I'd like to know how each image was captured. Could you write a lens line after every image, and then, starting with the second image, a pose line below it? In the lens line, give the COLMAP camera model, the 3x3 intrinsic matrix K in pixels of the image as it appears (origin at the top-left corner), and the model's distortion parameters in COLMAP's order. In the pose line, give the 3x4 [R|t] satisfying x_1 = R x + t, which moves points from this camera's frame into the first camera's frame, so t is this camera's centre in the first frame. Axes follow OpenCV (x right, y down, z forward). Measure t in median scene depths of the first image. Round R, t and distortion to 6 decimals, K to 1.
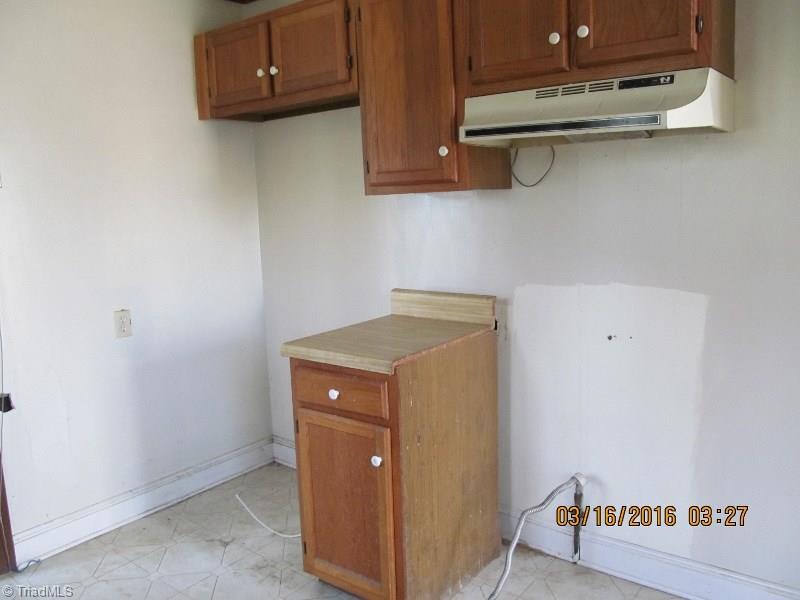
lens RADIAL K [[661.2, 0, 402.4], [0, 661.2, 293.2], [0, 0, 1]] dist [-0.068180, 0.033552]
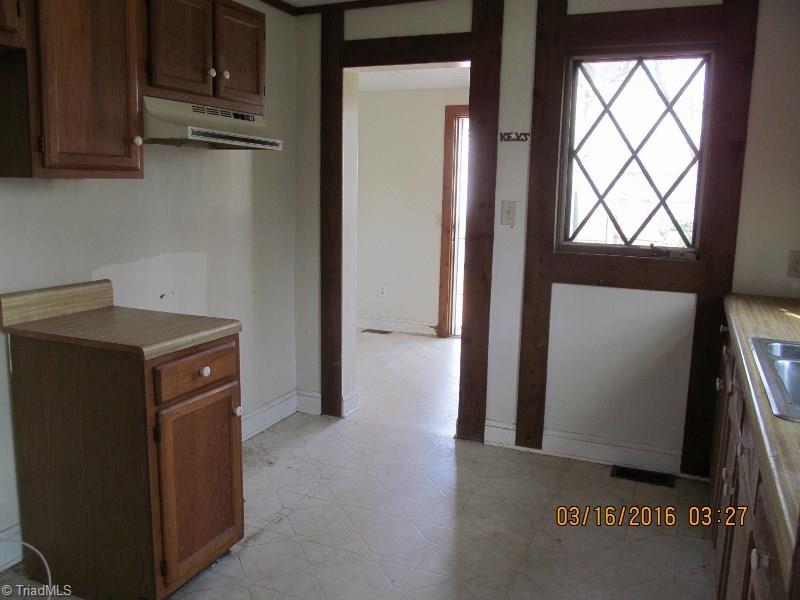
lens RADIAL K [[661.2, 0, 402.4], [0, 661.2, 293.2], [0, 0, 1]] dist [-0.068180, 0.033552]
pose [[-0.240384, -0.122550, 0.962911, -1.101290], [0.132982, 0.978487, 0.157731, -0.084321], [-0.961526, 0.165965, -0.218915, 0.868064]]
